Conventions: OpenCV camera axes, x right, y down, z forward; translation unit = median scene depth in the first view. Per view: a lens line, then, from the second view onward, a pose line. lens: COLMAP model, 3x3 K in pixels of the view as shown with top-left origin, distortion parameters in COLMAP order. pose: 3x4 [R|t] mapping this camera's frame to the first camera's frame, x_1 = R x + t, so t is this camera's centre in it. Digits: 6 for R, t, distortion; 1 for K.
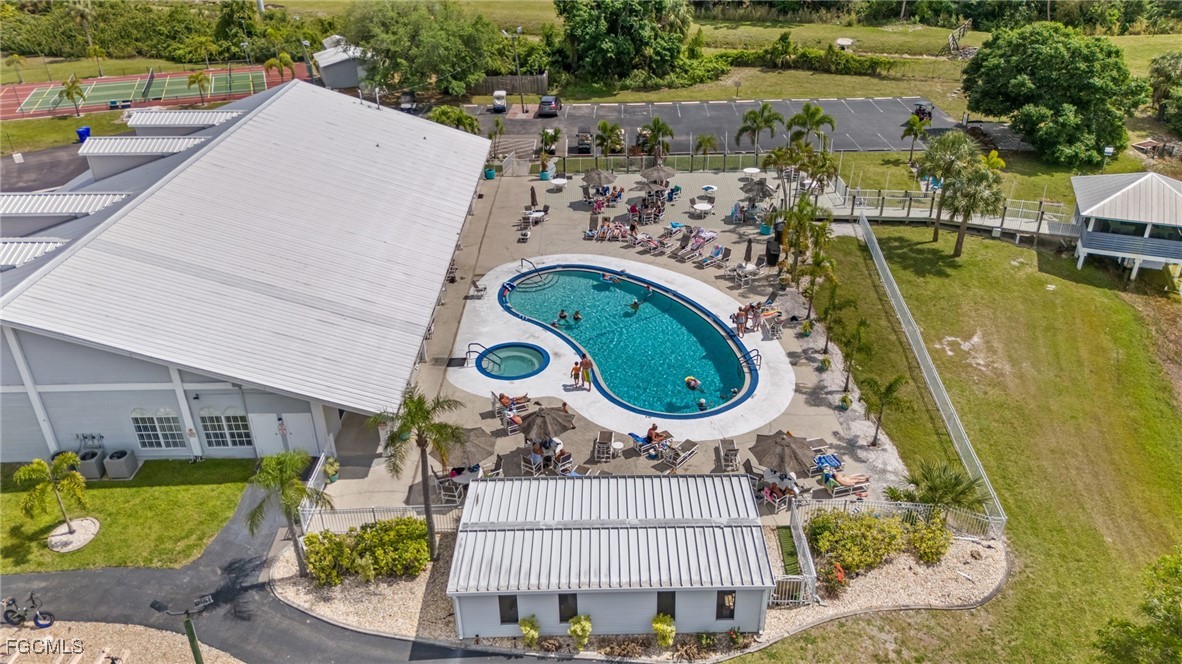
lens RADIAL K [[845.4, 0, 589.1], [0, 845.4, 332.8], [0, 0, 1]] dist [0.024926, -0.033138]
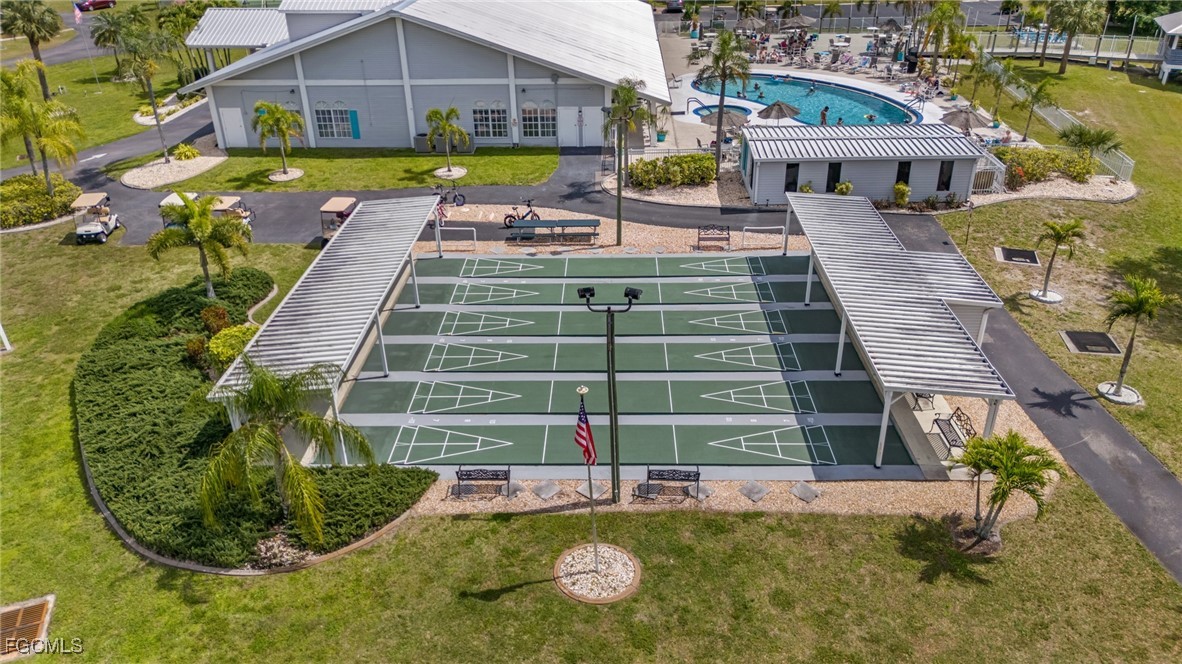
lens RADIAL K [[845.4, 0, 590.4], [0, 845.4, 331.8], [0, 0, 1]] dist [0.024926, -0.033138]
pose [[0.999342, 0.007526, -0.035488, -0.297535], [-0.007929, 0.999906, -0.011225, 0.468335], [0.035400, 0.011499, 0.999307, -0.347184]]
